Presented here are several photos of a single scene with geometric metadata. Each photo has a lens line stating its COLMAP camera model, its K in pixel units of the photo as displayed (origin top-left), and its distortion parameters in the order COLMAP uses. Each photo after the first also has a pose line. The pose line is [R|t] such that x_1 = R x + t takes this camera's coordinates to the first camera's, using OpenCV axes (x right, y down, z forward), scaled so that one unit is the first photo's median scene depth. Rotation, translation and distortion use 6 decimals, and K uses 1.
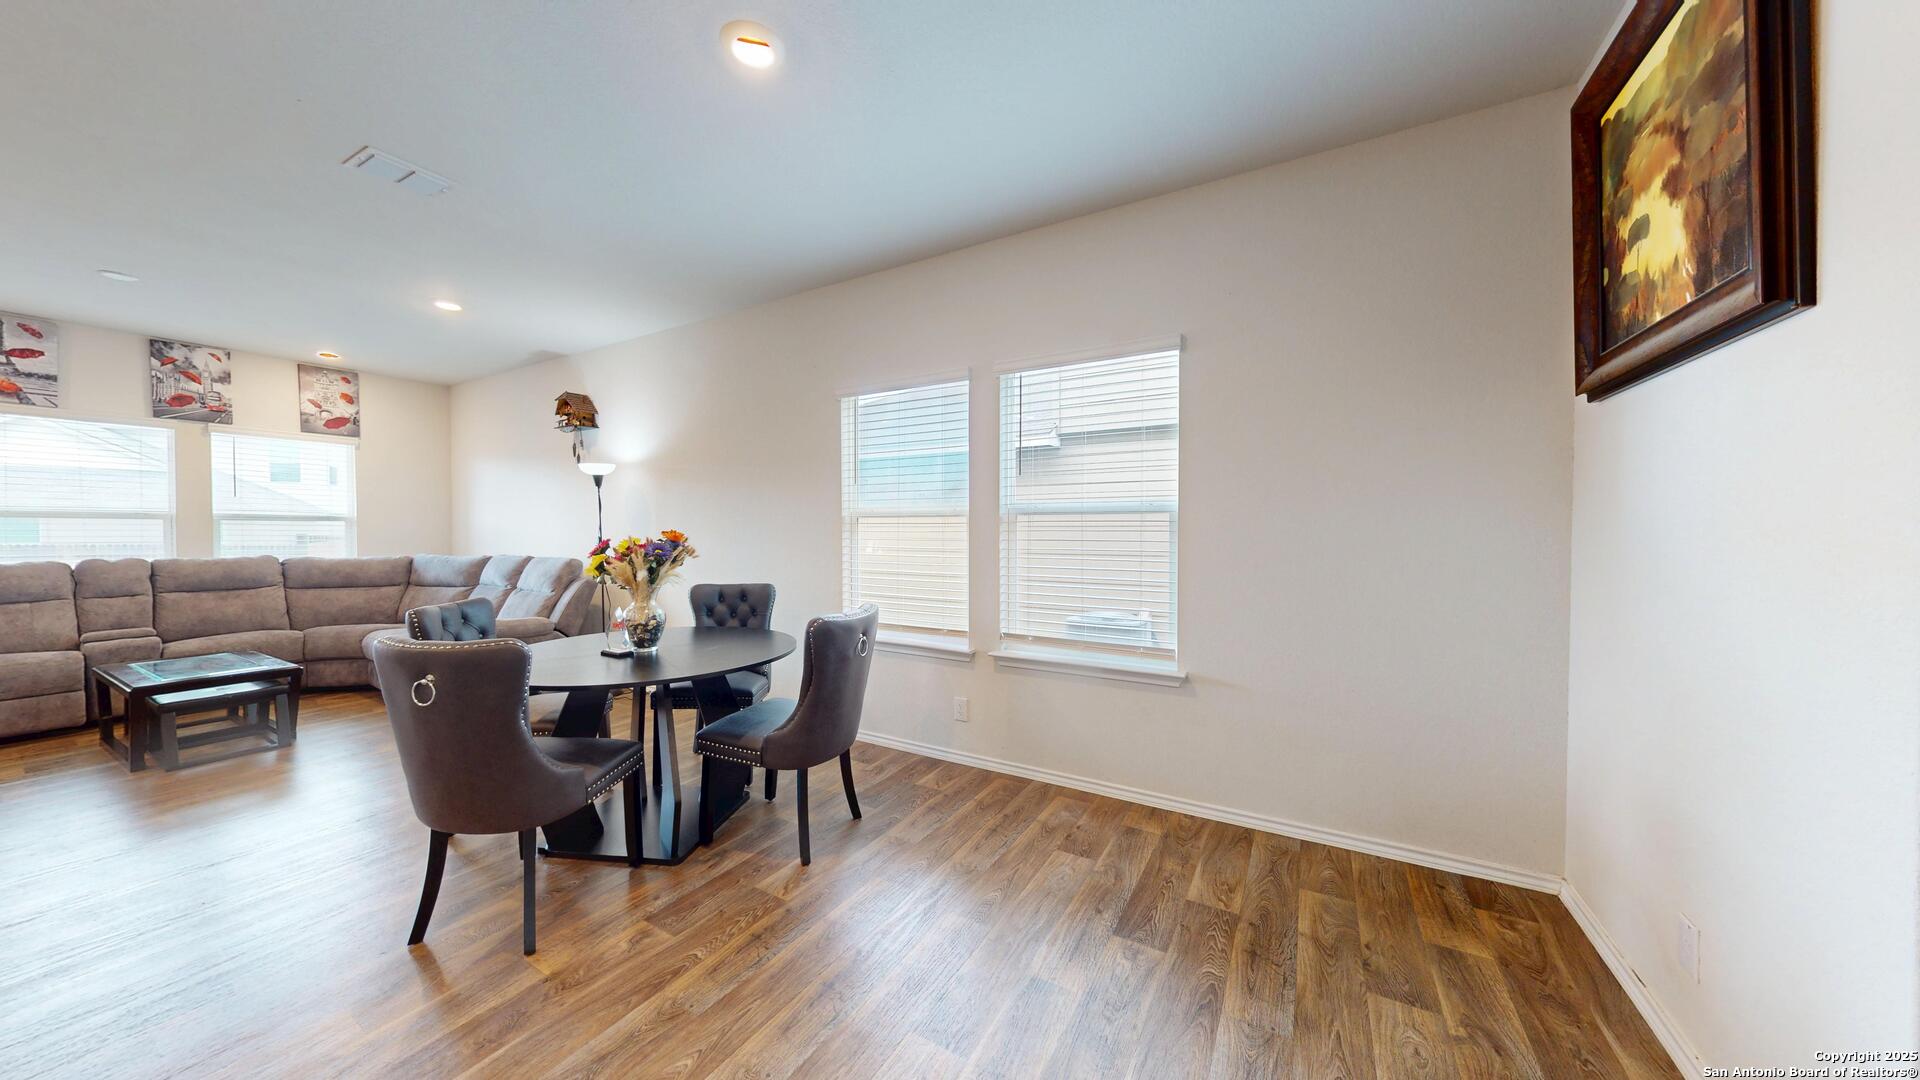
lens RADIAL K [[611.3, 0, 960.0], [0, 611.3, 540.0], [0, 0, 1]] dist [-0.008306, 0.001558]
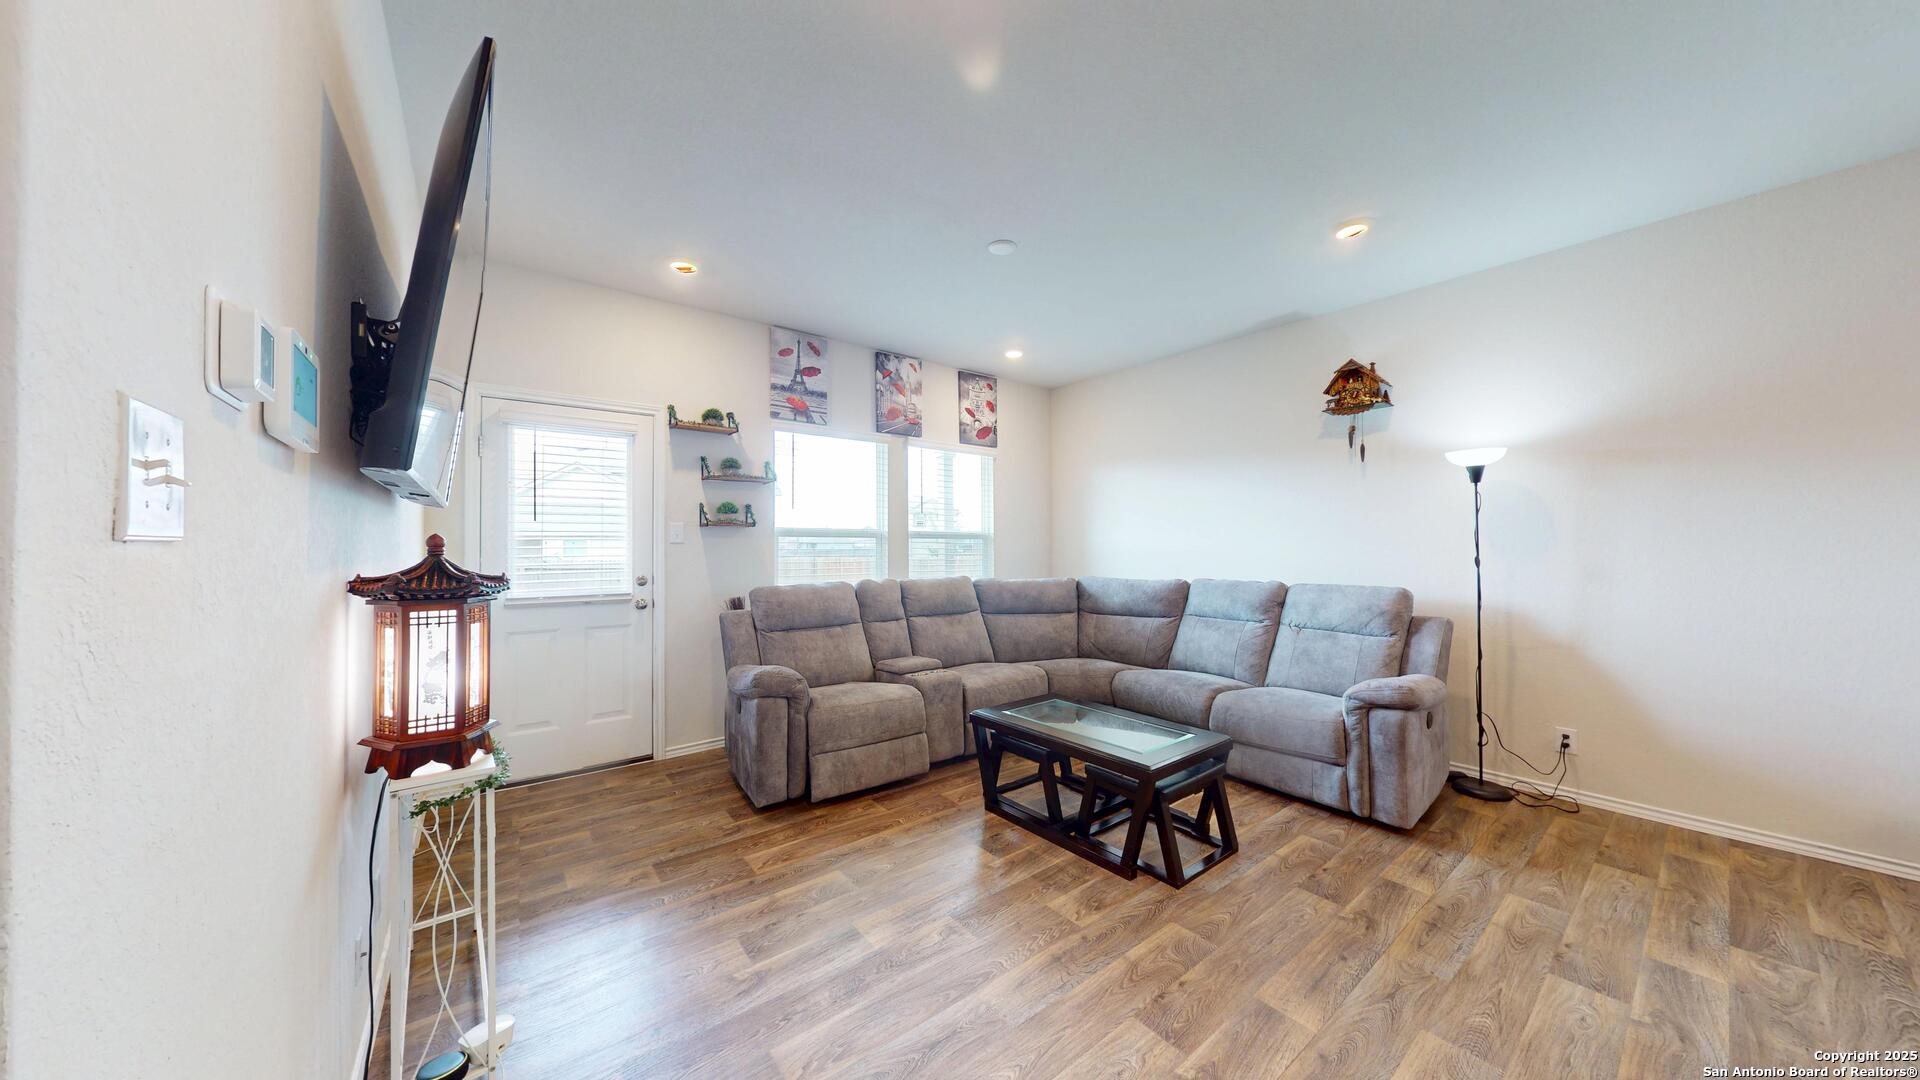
lens RADIAL K [[602.9, 0, 960.2], [0, 602.9, 543.3], [0, 0, 1]] dist [-0.001082, -0.000450]
pose [[0.928706, -0.006542, -0.370759, -0.813333], [-0.001133, 0.999790, -0.020479, -0.005662], [0.370815, 0.019439, 0.928503, 0.151399]]
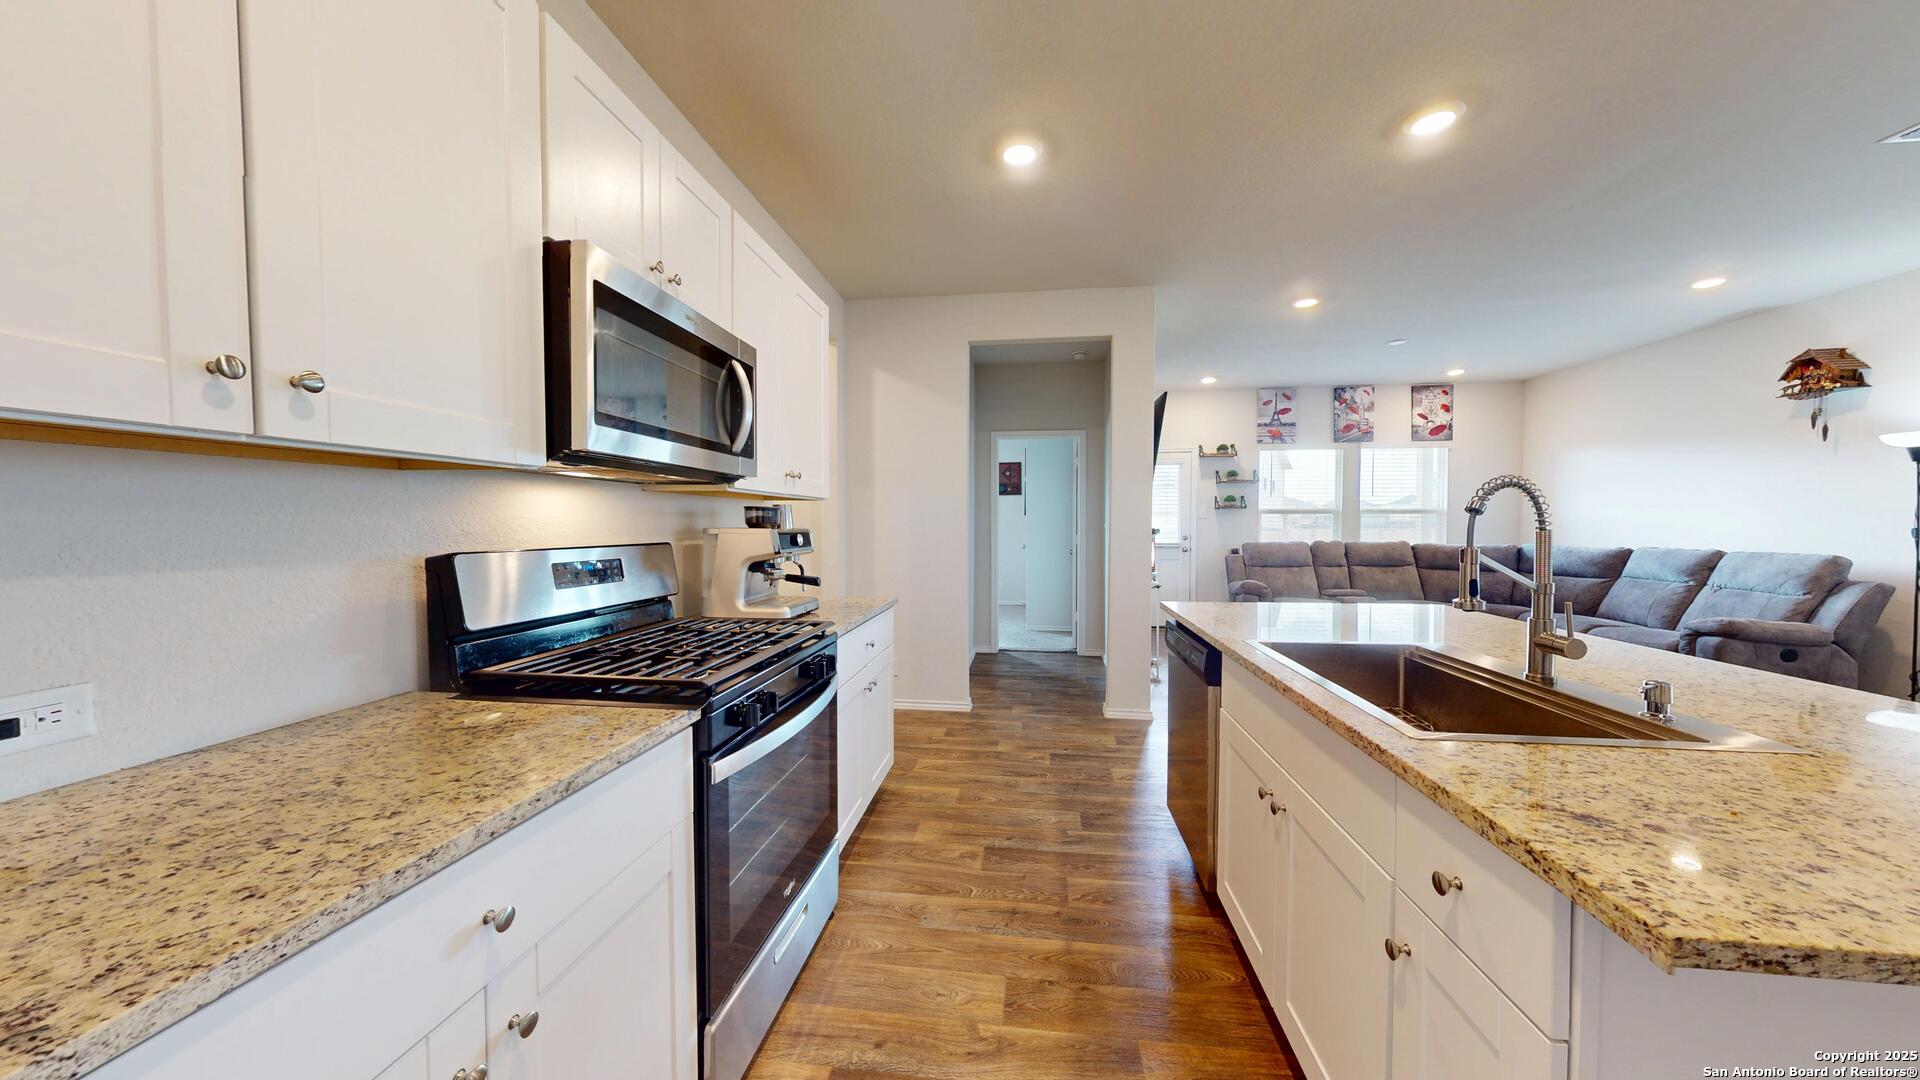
lens RADIAL K [[602.9, 0, 960.2], [0, 602.9, 543.3], [0, 0, 1]] dist [-0.001082, -0.000450]
pose [[0.385826, 0.029601, -0.922097, -0.335767], [-0.010621, 0.999561, 0.027644, 0.005104], [0.922510, -0.000872, 0.385971, -0.349951]]
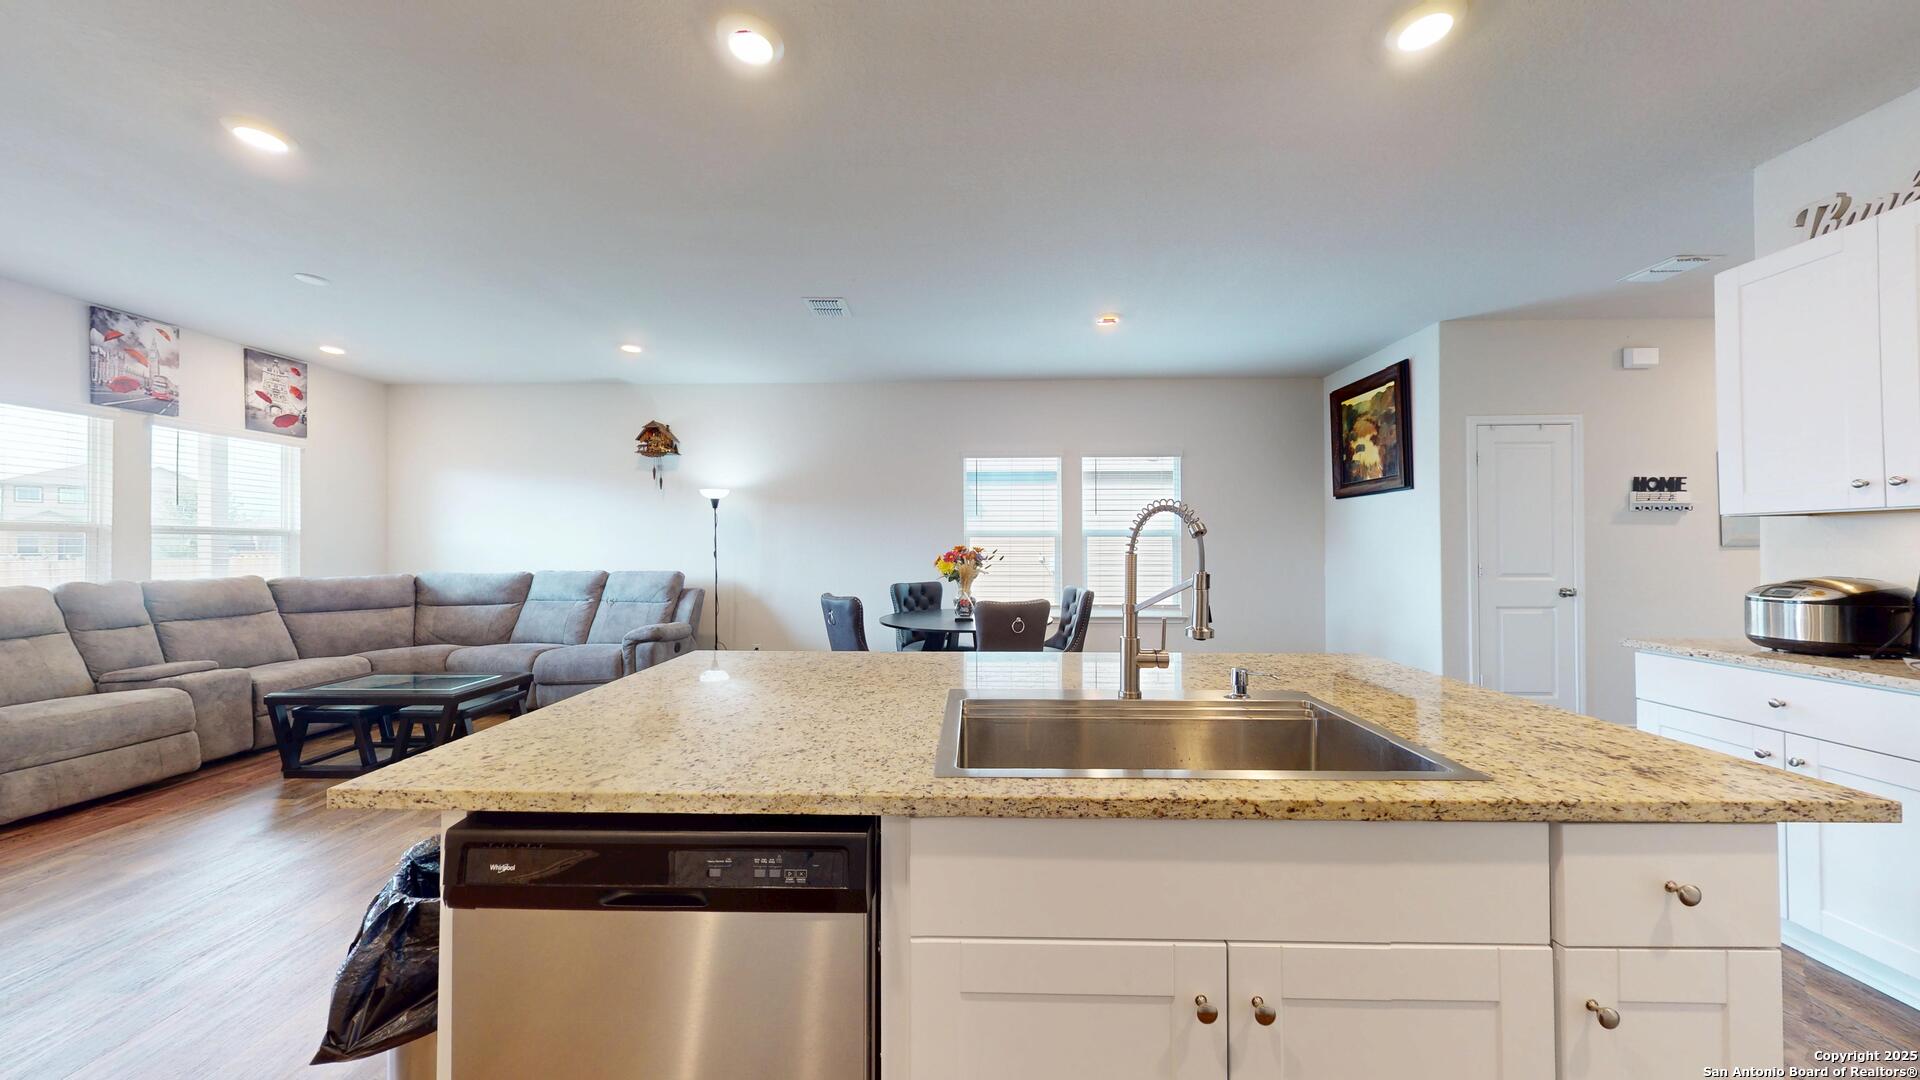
lens RADIAL K [[602.9, 0, 960.2], [0, 602.9, 543.3], [0, 0, 1]] dist [-0.001082, -0.000450]
pose [[0.876135, 0.001095, 0.482064, -0.681551], [0.008713, 0.999798, -0.018107, 0.003691], [-0.481987, 0.020064, 0.875949, -0.221445]]
